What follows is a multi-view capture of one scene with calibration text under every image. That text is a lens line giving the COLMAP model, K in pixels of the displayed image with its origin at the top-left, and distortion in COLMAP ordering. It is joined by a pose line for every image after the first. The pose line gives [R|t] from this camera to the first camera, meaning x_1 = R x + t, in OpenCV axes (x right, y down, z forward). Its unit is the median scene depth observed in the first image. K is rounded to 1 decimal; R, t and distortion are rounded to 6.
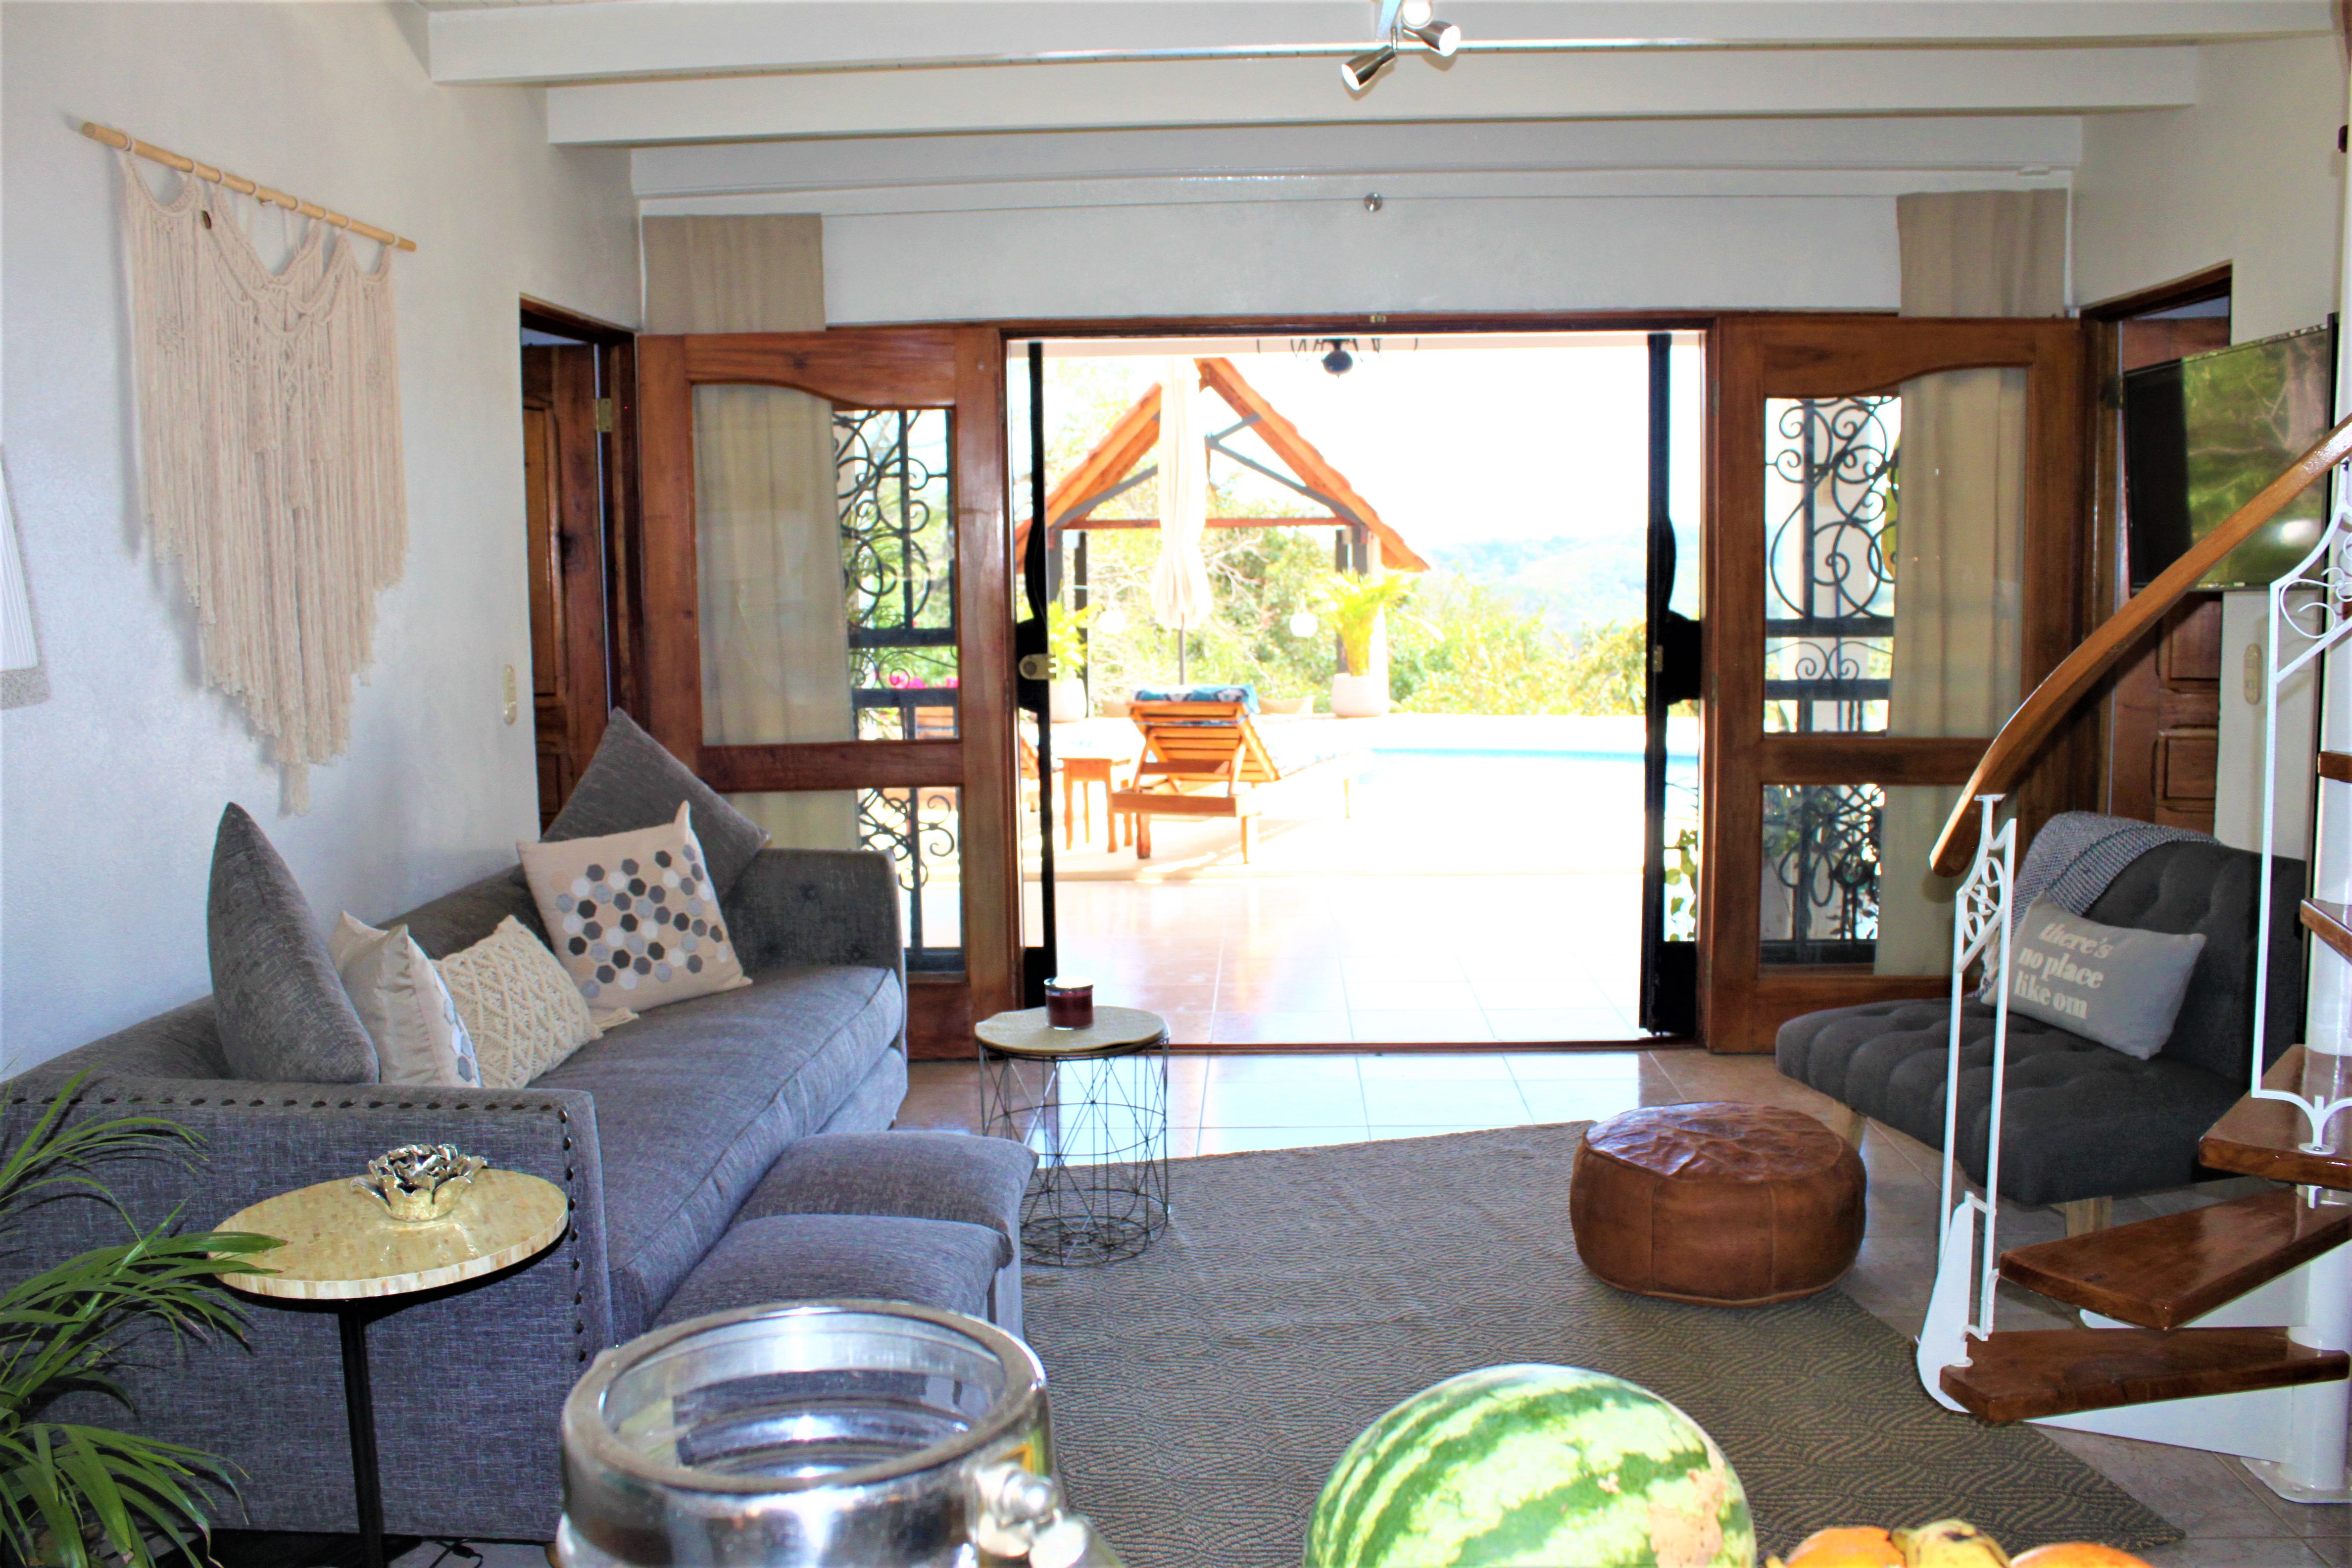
lens RADIAL K [[1944.3, 0, 1195.5], [0, 1944.3, 778.1], [0, 0, 1]] dist [-0.173311, 0.170563]
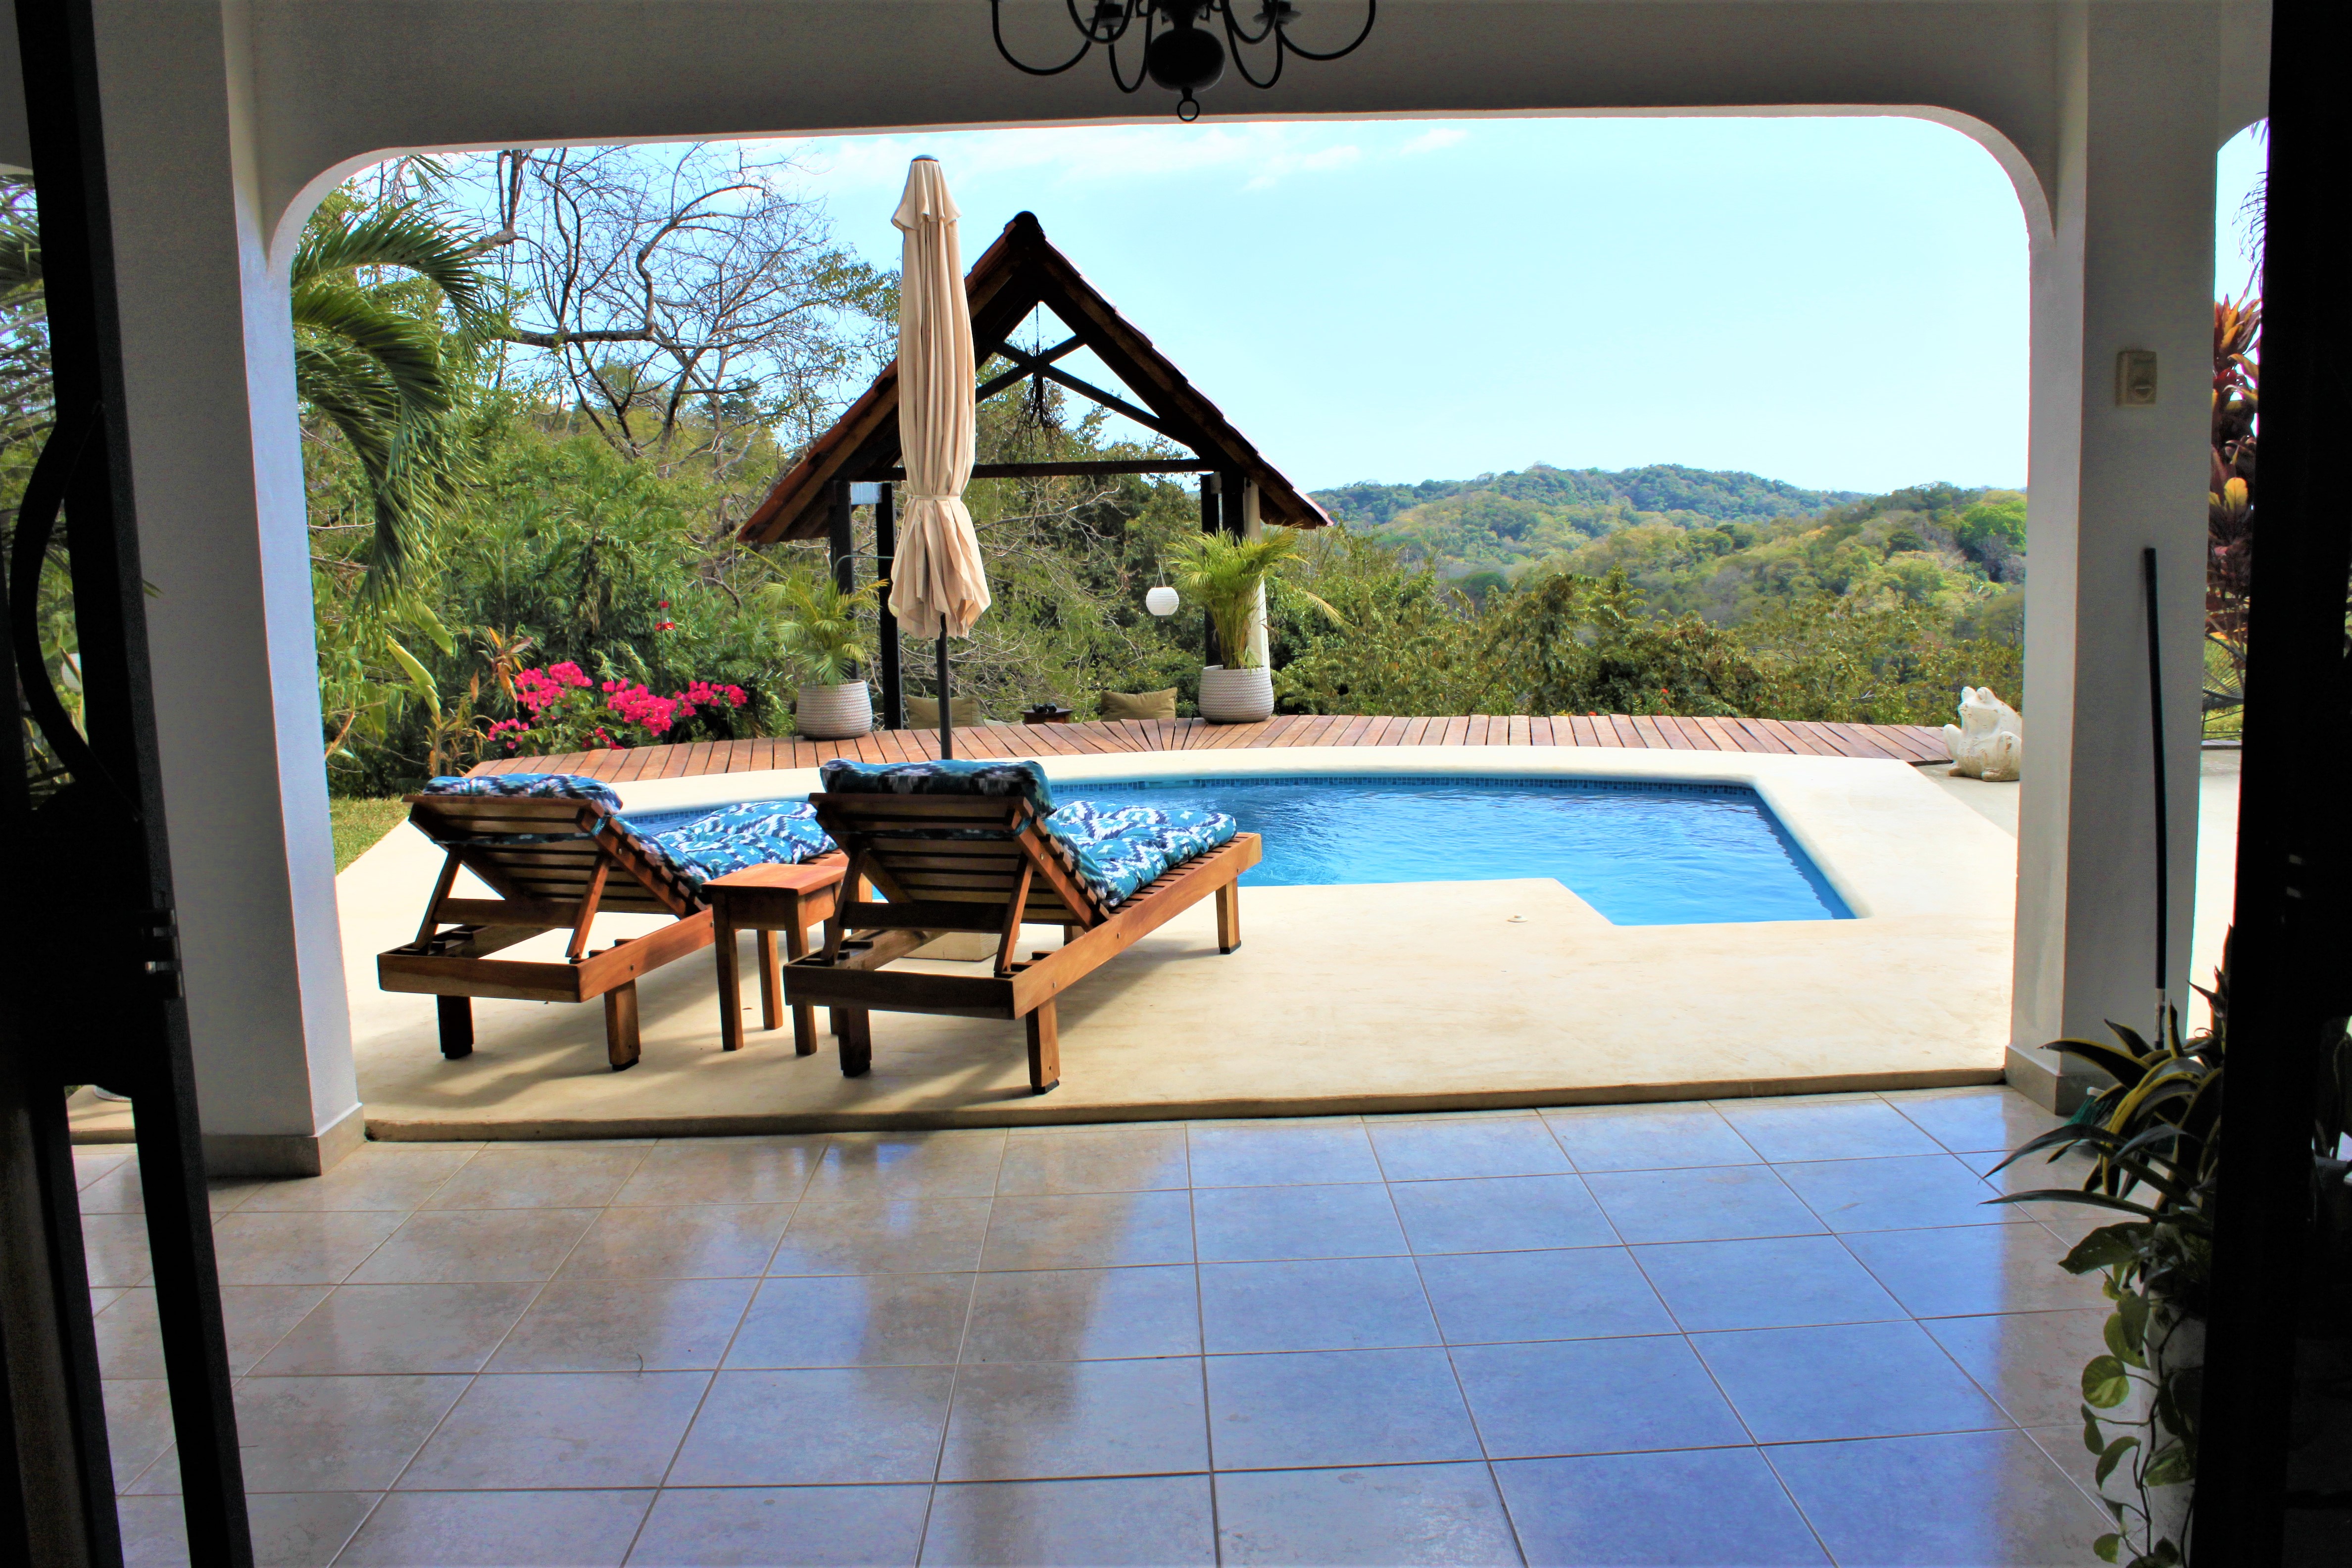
lens RADIAL K [[1944.3, 0, 1195.5], [0, 1944.3, 778.1], [0, 0, 1]] dist [-0.173311, 0.170563]
pose [[0.997747, -0.019843, 0.064091, 0.017847], [0.018231, 0.999505, 0.025639, -0.027050], [-0.064568, -0.024413, 0.997615, 0.225226]]
